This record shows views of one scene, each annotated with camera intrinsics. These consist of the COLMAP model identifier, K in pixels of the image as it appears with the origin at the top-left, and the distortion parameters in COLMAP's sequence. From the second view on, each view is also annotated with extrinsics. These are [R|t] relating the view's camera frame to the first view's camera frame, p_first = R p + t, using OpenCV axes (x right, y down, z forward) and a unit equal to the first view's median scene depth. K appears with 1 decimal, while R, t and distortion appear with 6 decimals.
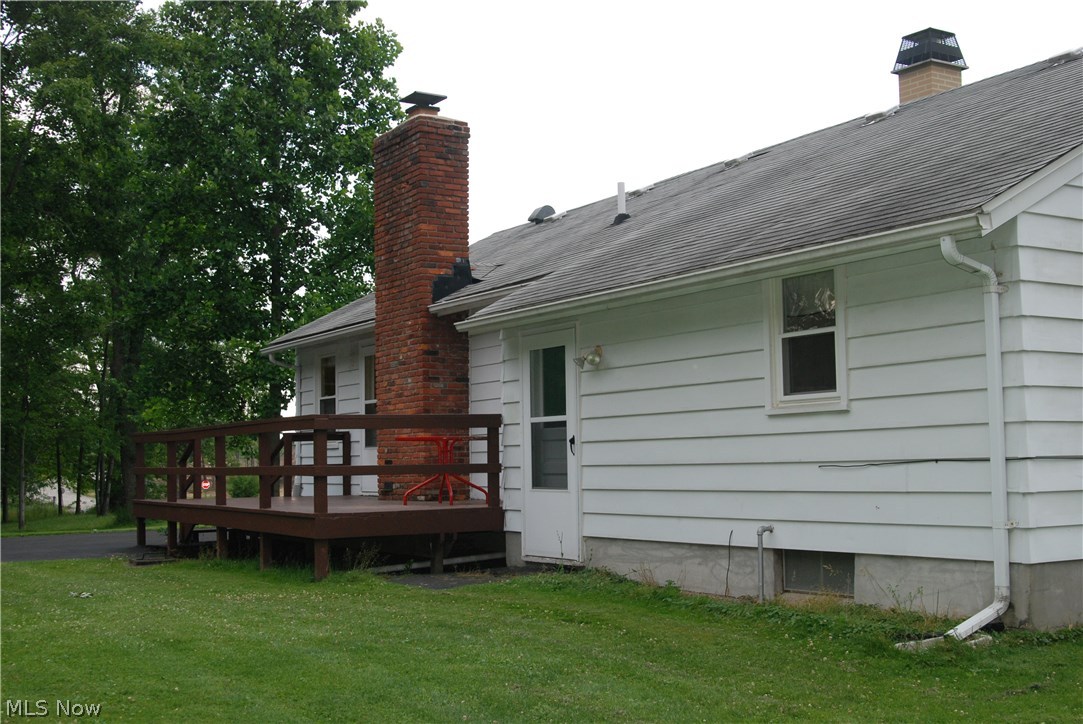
lens RADIAL K [[1341.7, 0, 523.6], [0, 1341.7, 380.6], [0, 0, 1]] dist [-0.087345, 0.030457]
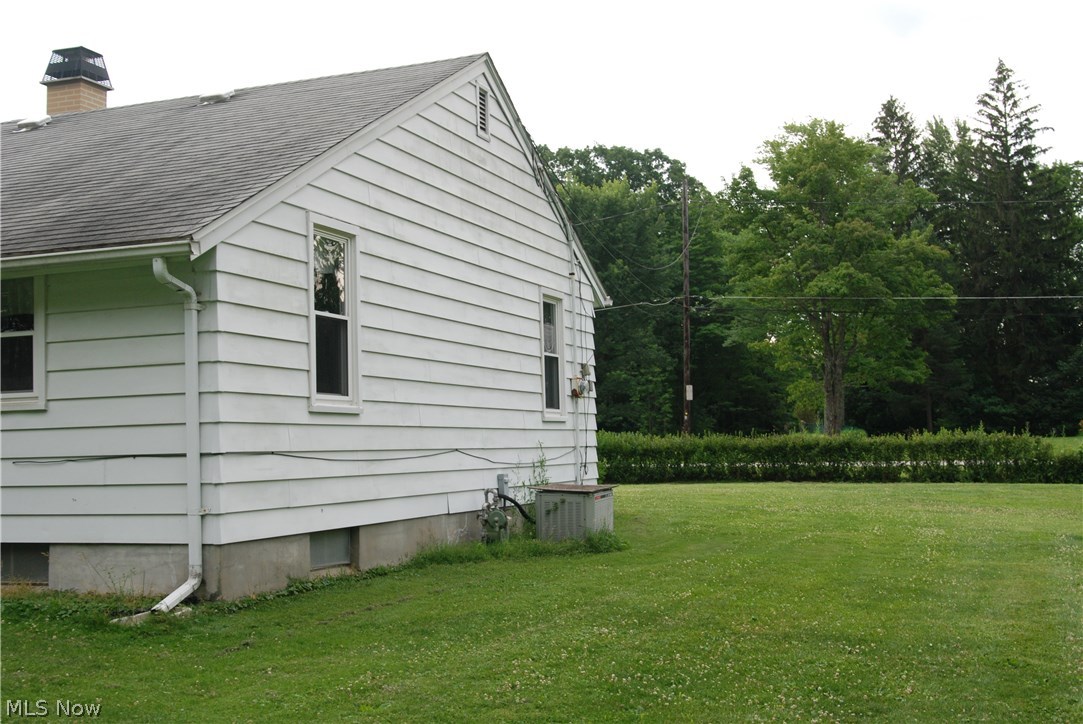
lens RADIAL K [[1341.7, 0, 523.6], [0, 1341.7, 380.6], [0, 0, 1]] dist [-0.087345, 0.030457]
pose [[0.776615, 0.028158, 0.629346, -0.149279], [-0.027579, 0.999562, -0.010688, -0.000458], [-0.629372, -0.009056, 0.777051, -0.077396]]
